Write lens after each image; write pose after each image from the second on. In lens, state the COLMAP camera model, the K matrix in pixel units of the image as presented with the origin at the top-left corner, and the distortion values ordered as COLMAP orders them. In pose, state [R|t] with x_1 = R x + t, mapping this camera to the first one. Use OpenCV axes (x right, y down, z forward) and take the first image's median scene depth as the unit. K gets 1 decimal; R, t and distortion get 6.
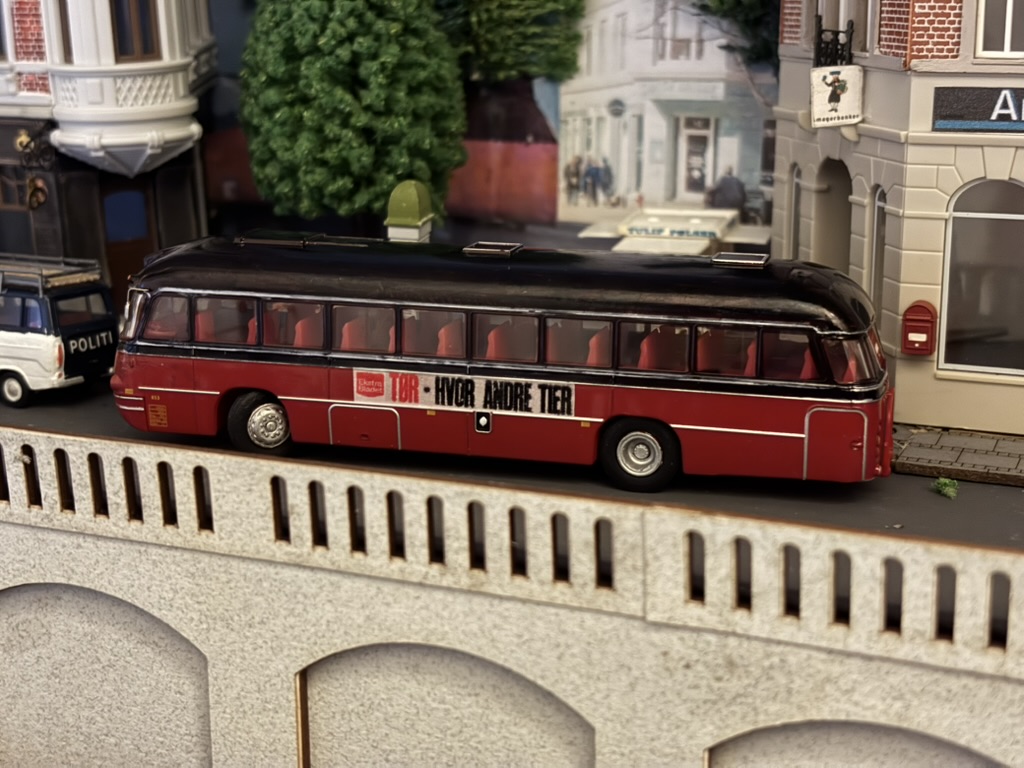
lens RADIAL K [[1667.8, 0, 512.0], [0, 1667.8, 384.0], [0, 0, 1]] dist [0.011741, -0.489438]
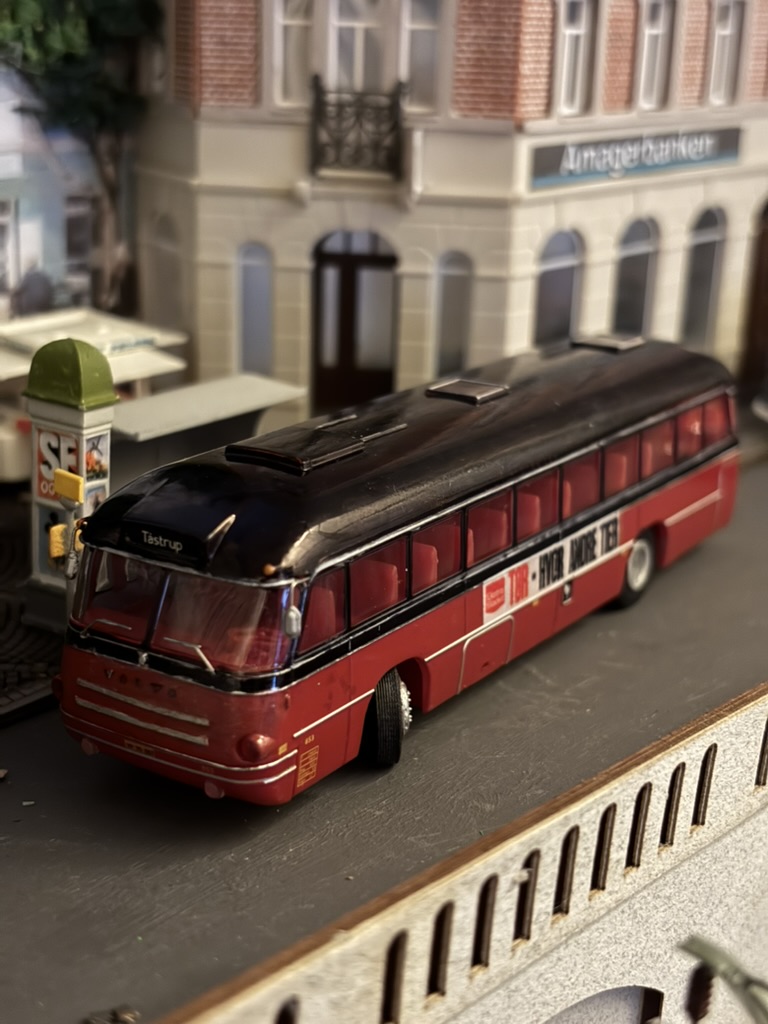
lens RADIAL K [[1667.8, 0, 384.0], [0, 1667.8, 512.0], [0, 0, 1]] dist [0.011741, -0.489438]
pose [[0.282040, -0.275985, 0.918850, -0.596093], [0.187220, 0.955151, 0.229422, -0.166725], [-0.940958, 0.107321, 0.321061, 0.599774]]
